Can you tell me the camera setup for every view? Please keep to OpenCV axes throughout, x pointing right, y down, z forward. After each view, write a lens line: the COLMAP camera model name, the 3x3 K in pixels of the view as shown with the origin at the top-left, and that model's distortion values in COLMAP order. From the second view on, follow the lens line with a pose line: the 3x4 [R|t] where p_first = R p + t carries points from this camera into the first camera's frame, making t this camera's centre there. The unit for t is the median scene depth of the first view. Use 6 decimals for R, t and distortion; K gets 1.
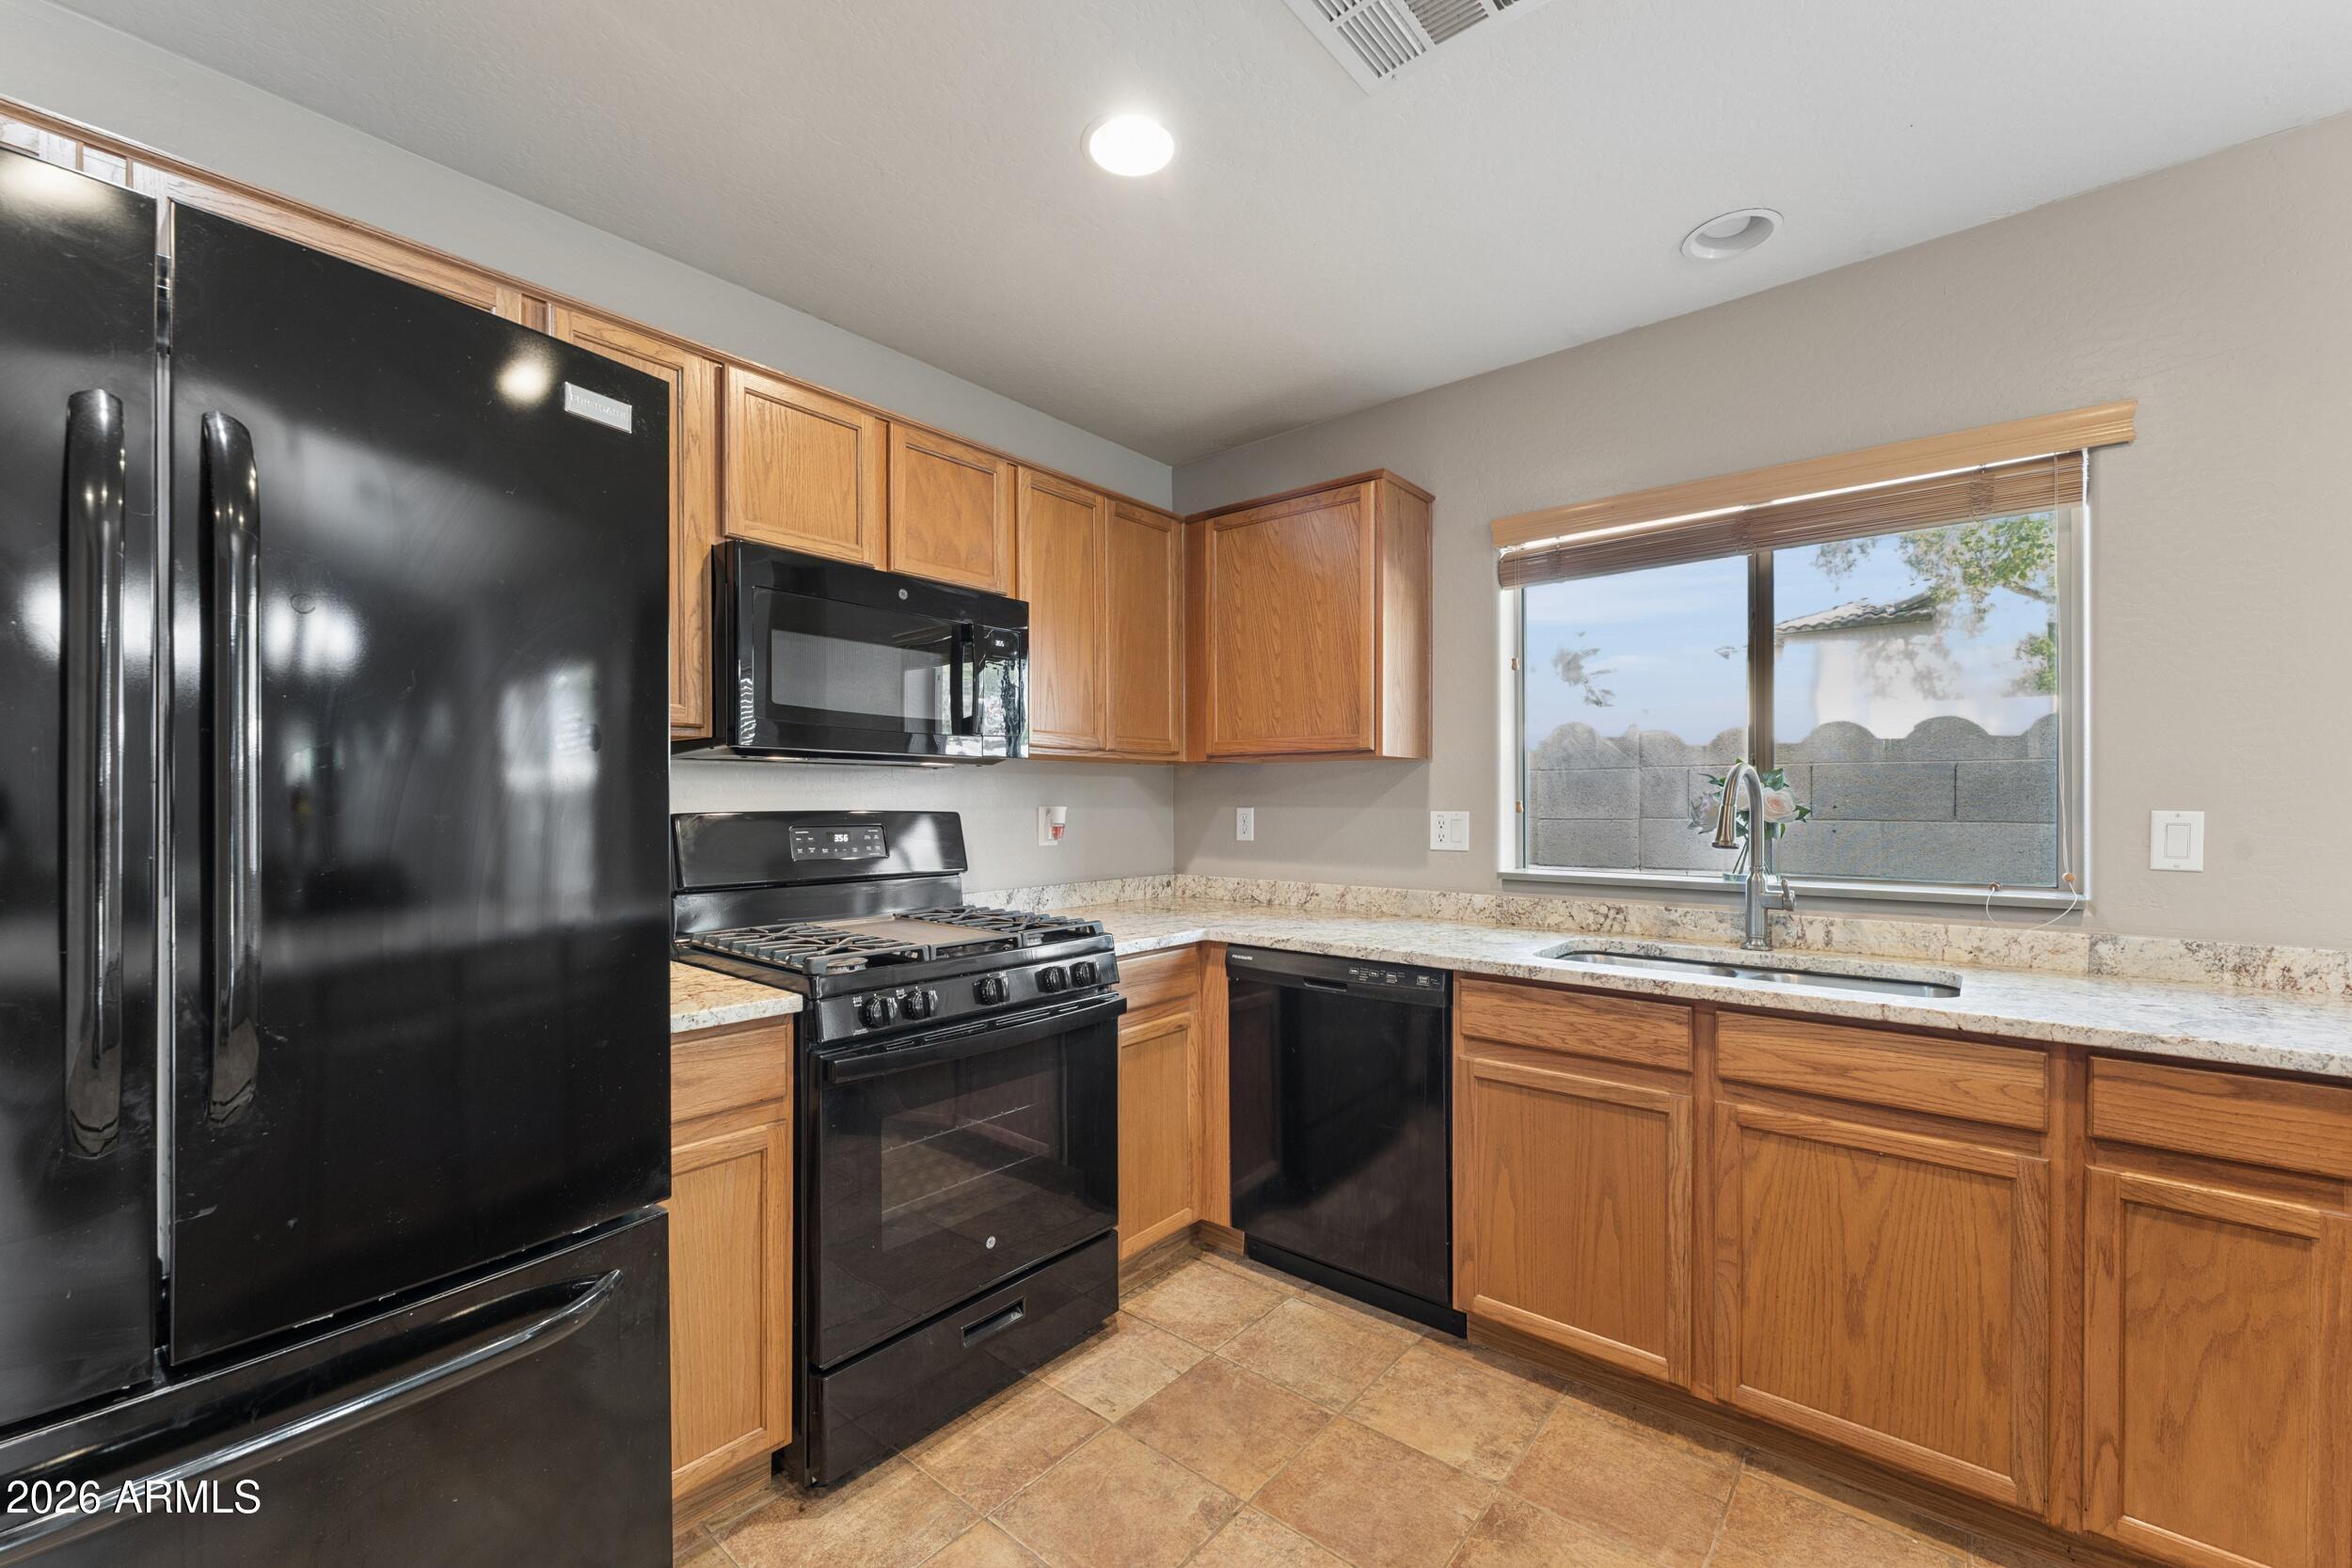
lens RADIAL K [[951.7, 0, 1176.8], [0, 951.7, 804.7], [0, 0, 1]] dist [-0.000486, -0.000830]
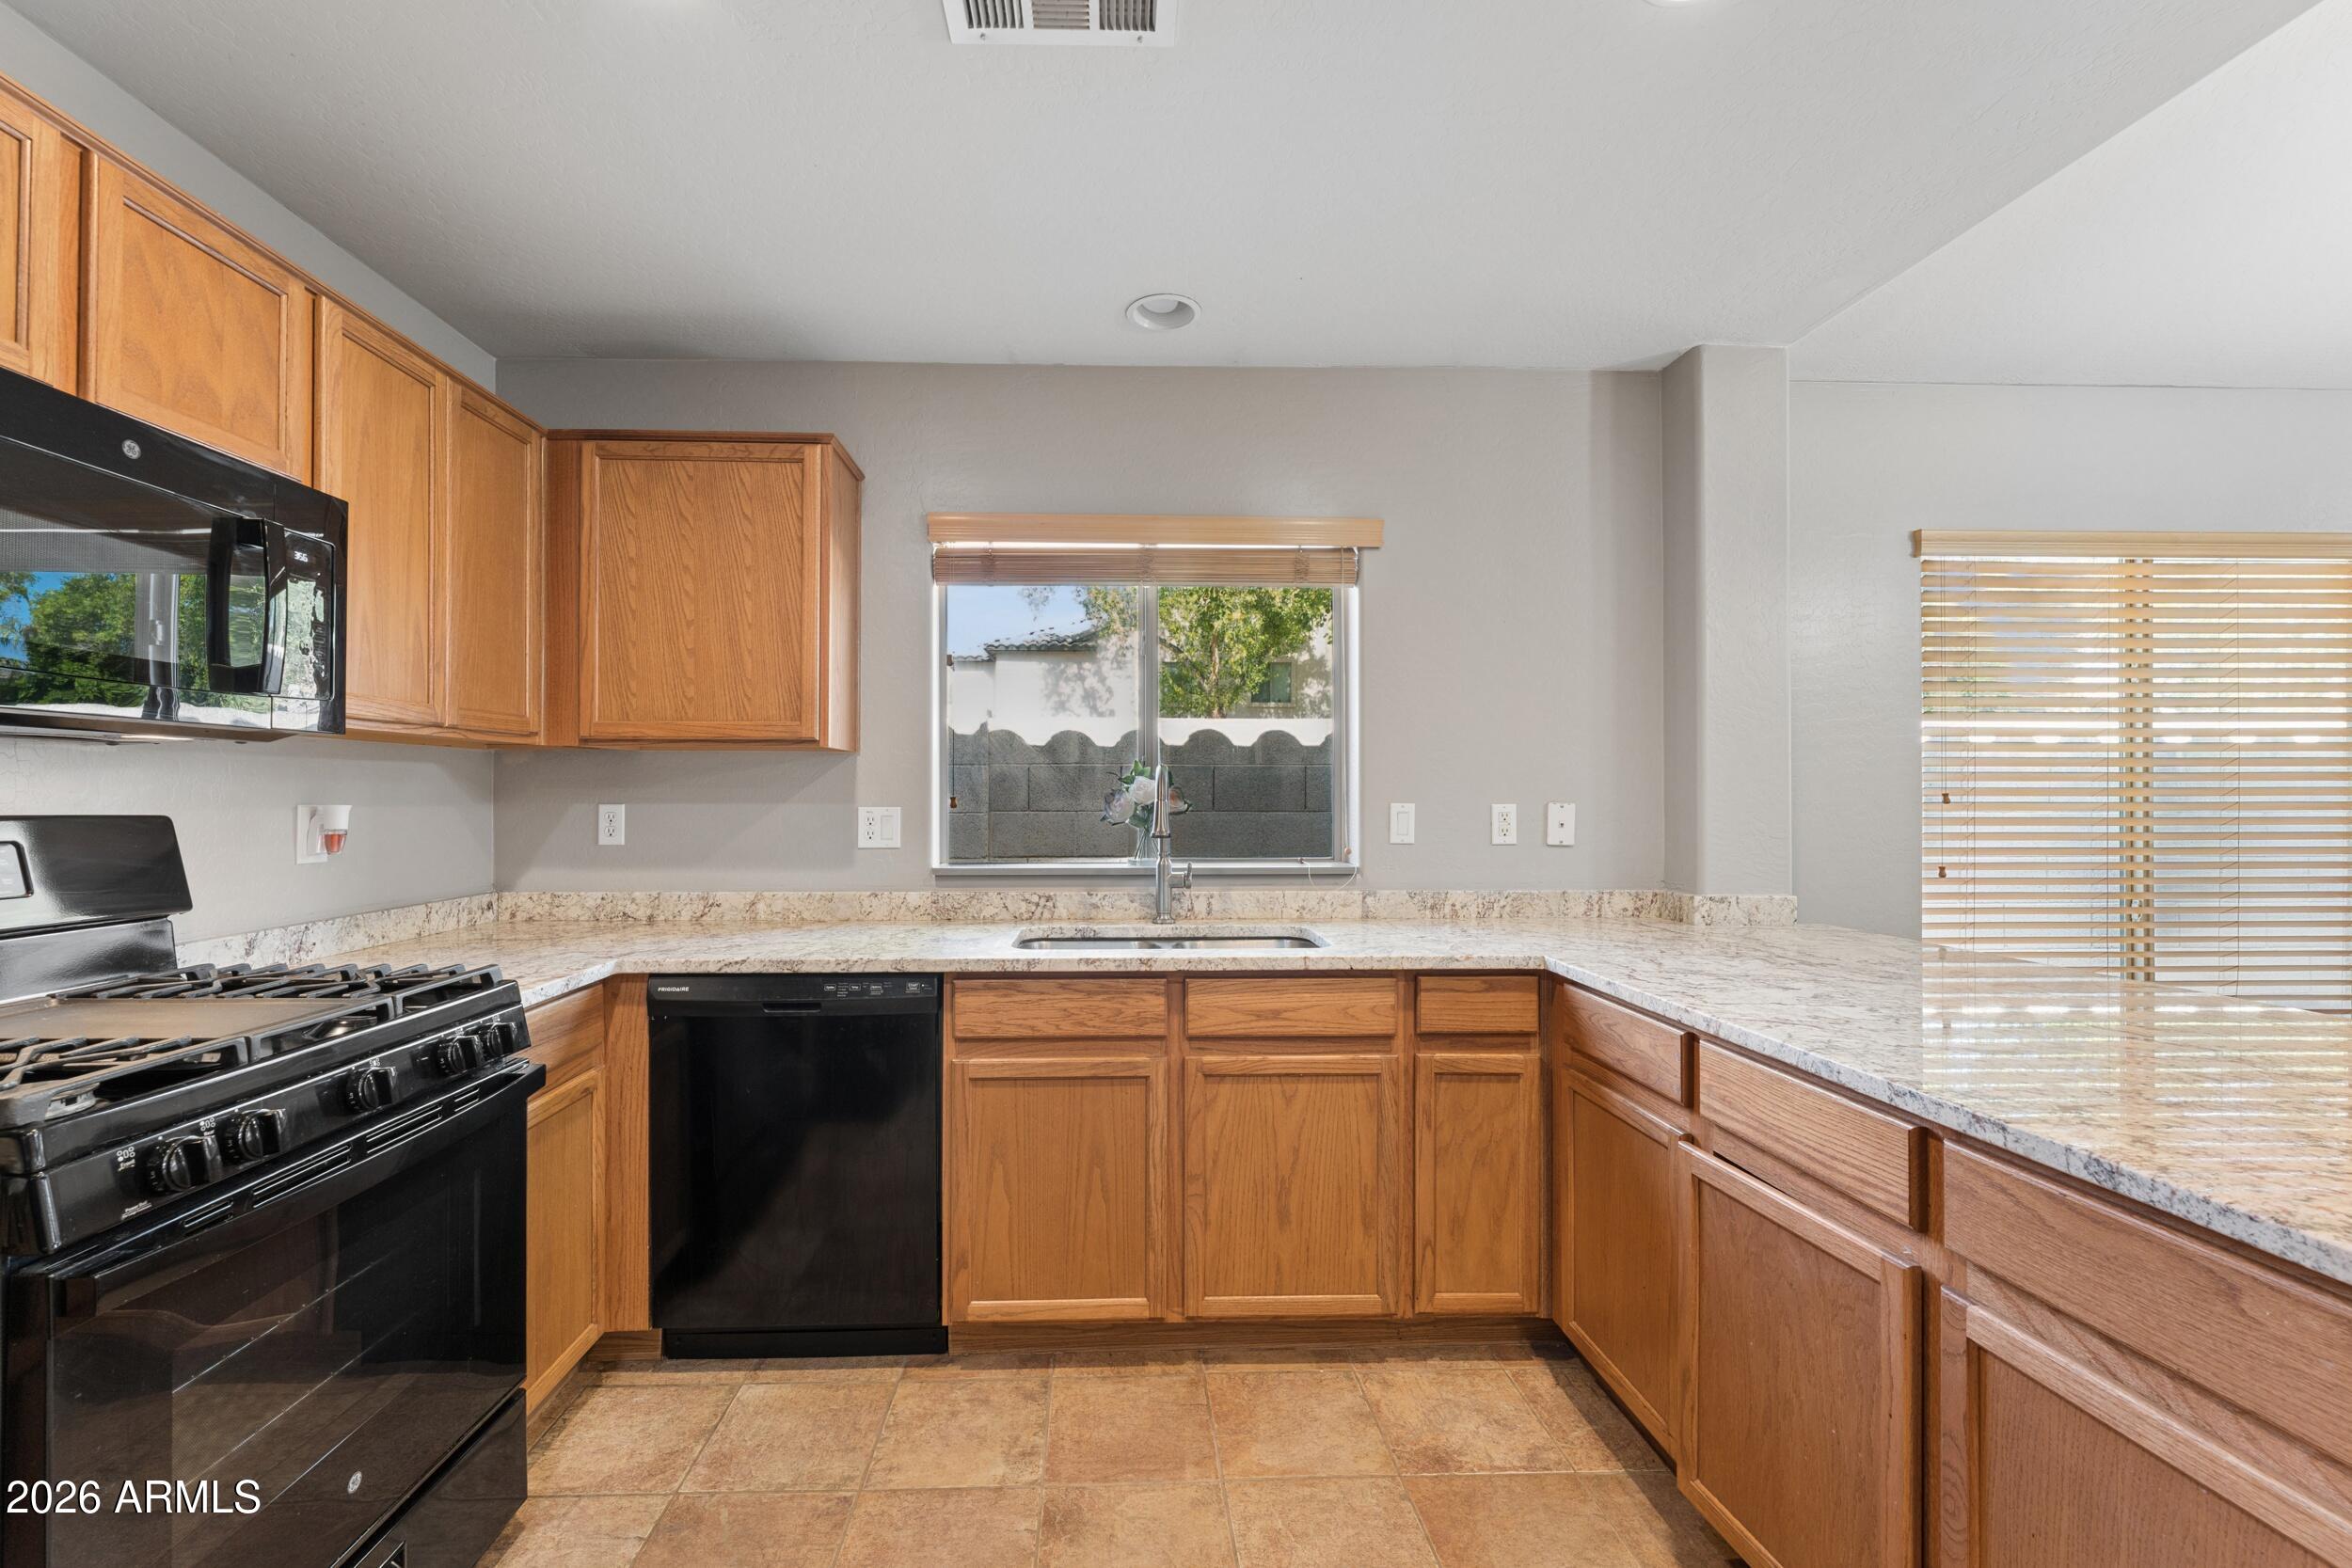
lens RADIAL K [[951.7, 0, 1131.6], [0, 951.7, 787.0], [0, 0, 1]] dist [-0.000486, -0.000830]
pose [[0.745132, 0.005308, 0.666896, -0.207398], [0.001913, 0.999947, -0.010096, -0.004134], [-0.666914, 0.008799, 0.745083, 0.148143]]
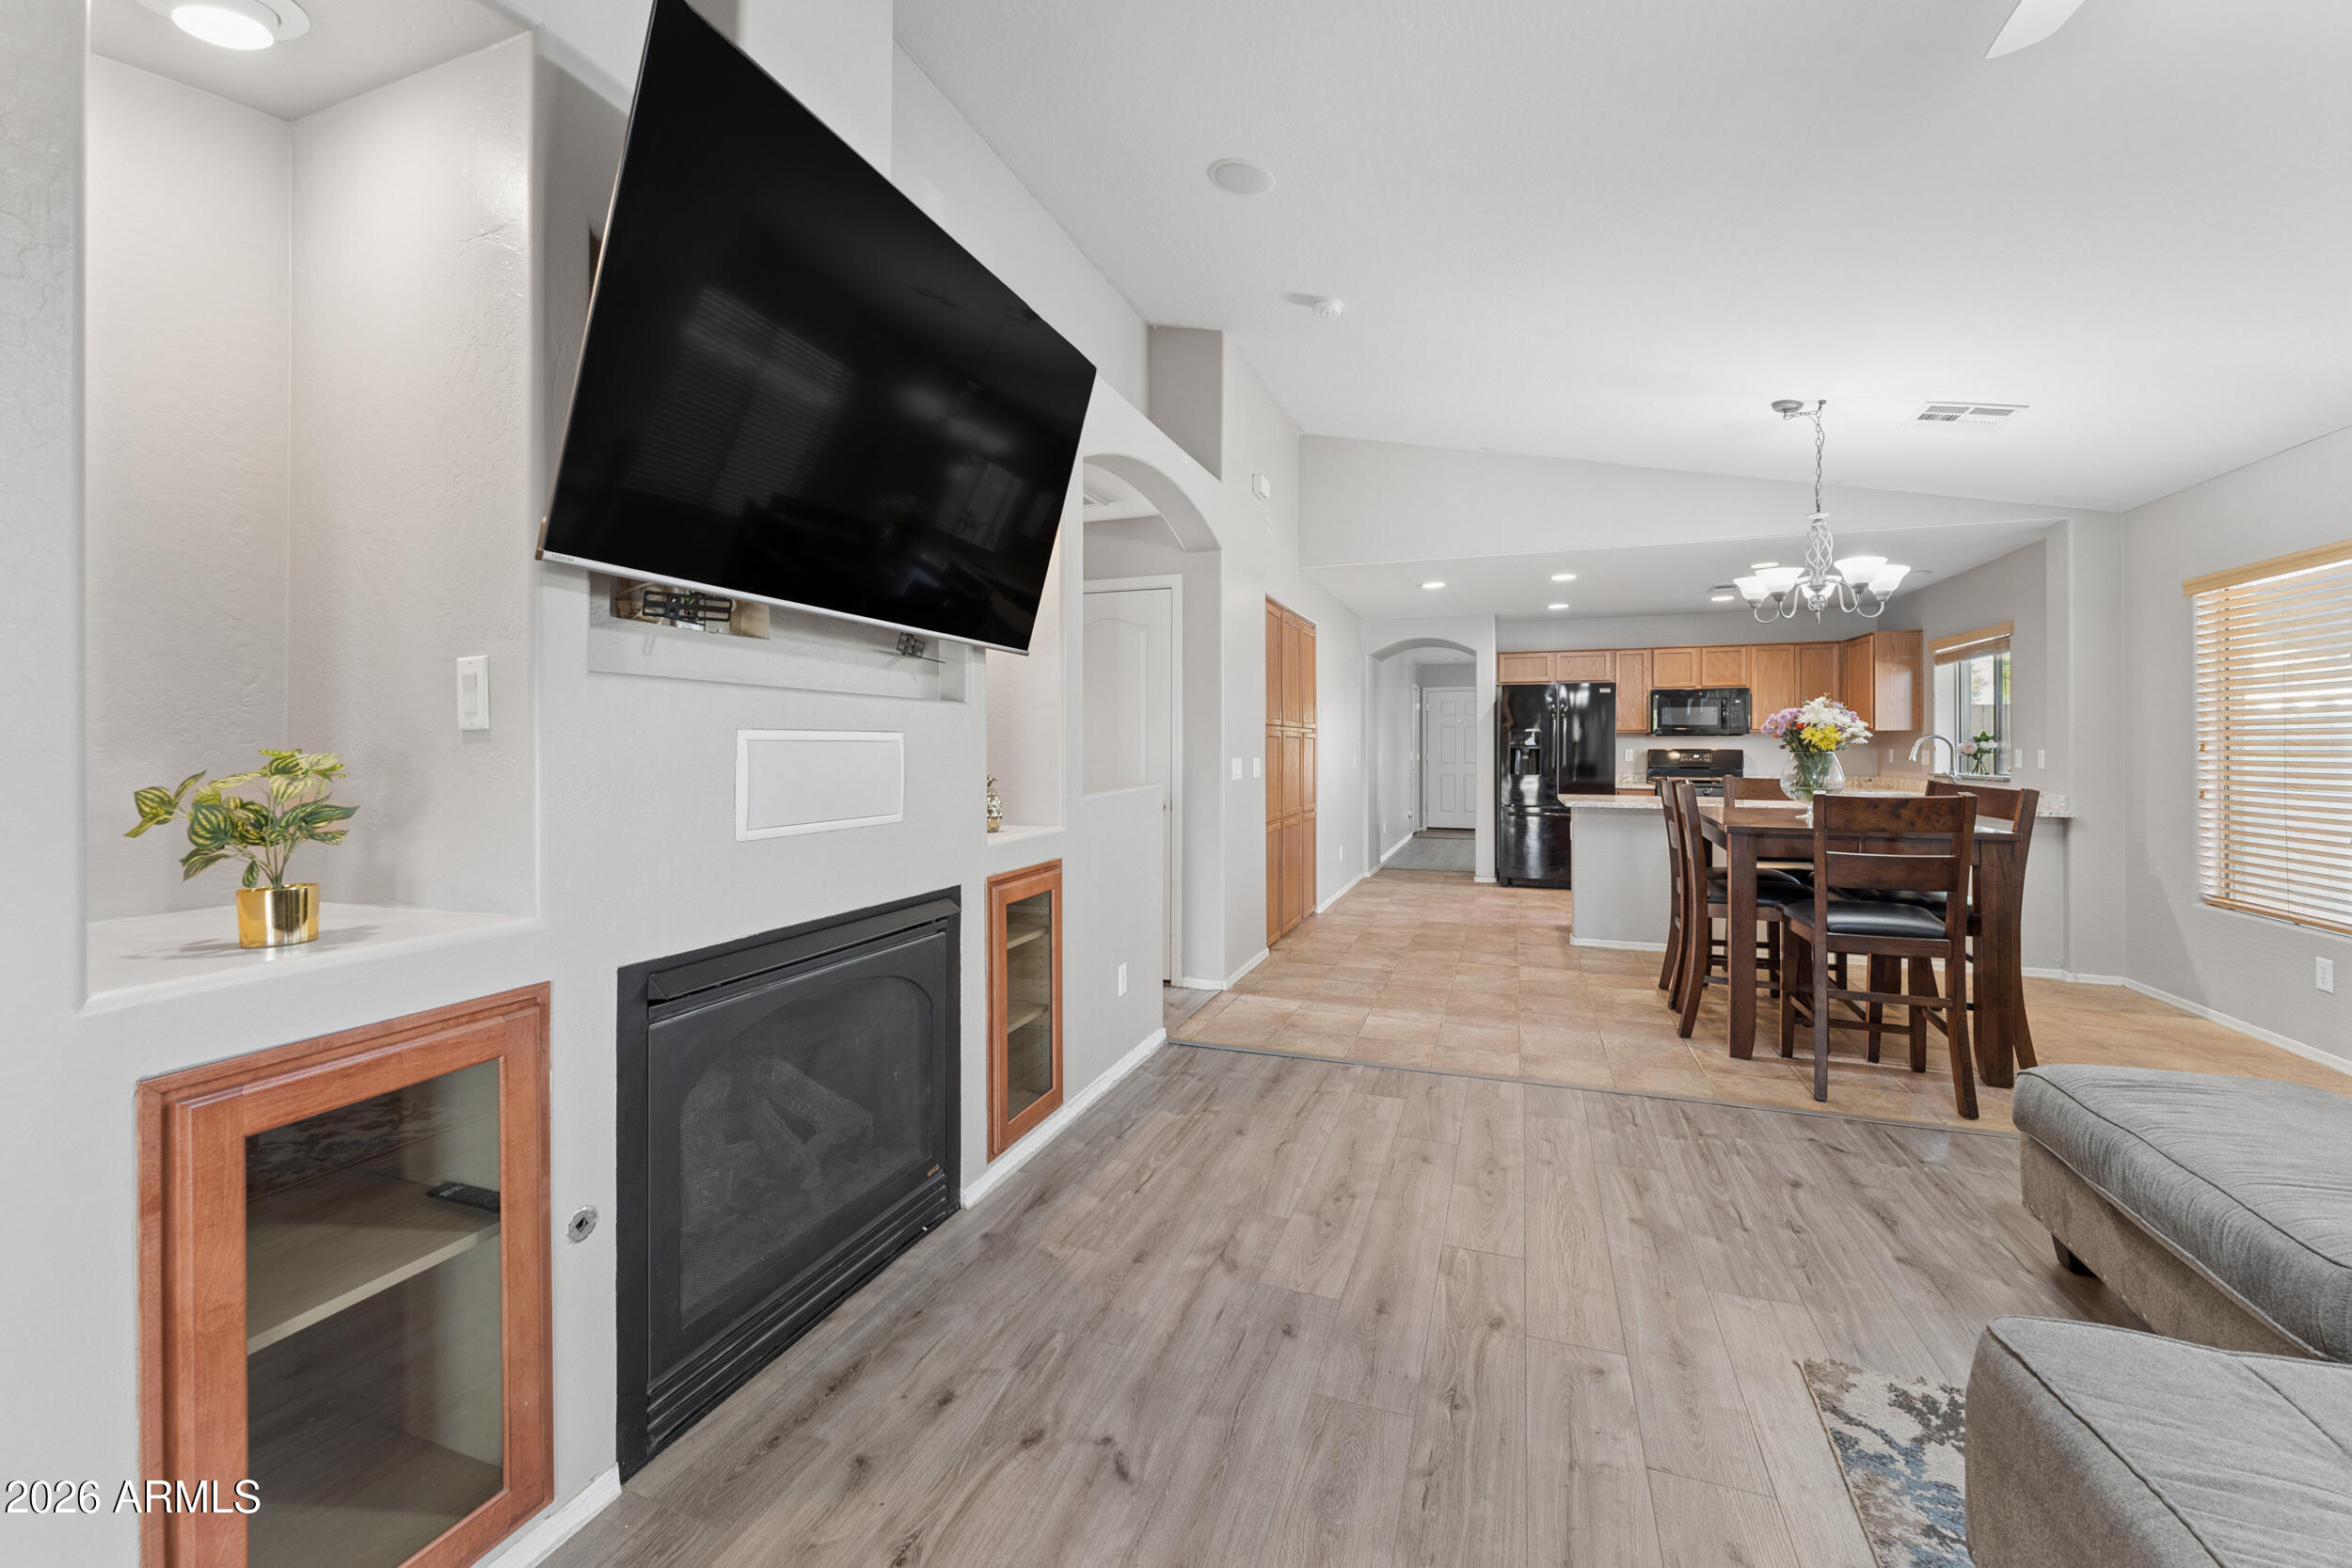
lens RADIAL K [[951.7, 0, 1144.9], [0, 951.7, 759.1], [0, 0, 1]] dist [-0.000486, -0.000830]
pose [[0.321796, 0.012041, -0.946733, 2.626970], [-0.003176, 0.999927, 0.011638, 0.009594], [0.946804, -0.000738, 0.321810, -2.372287]]
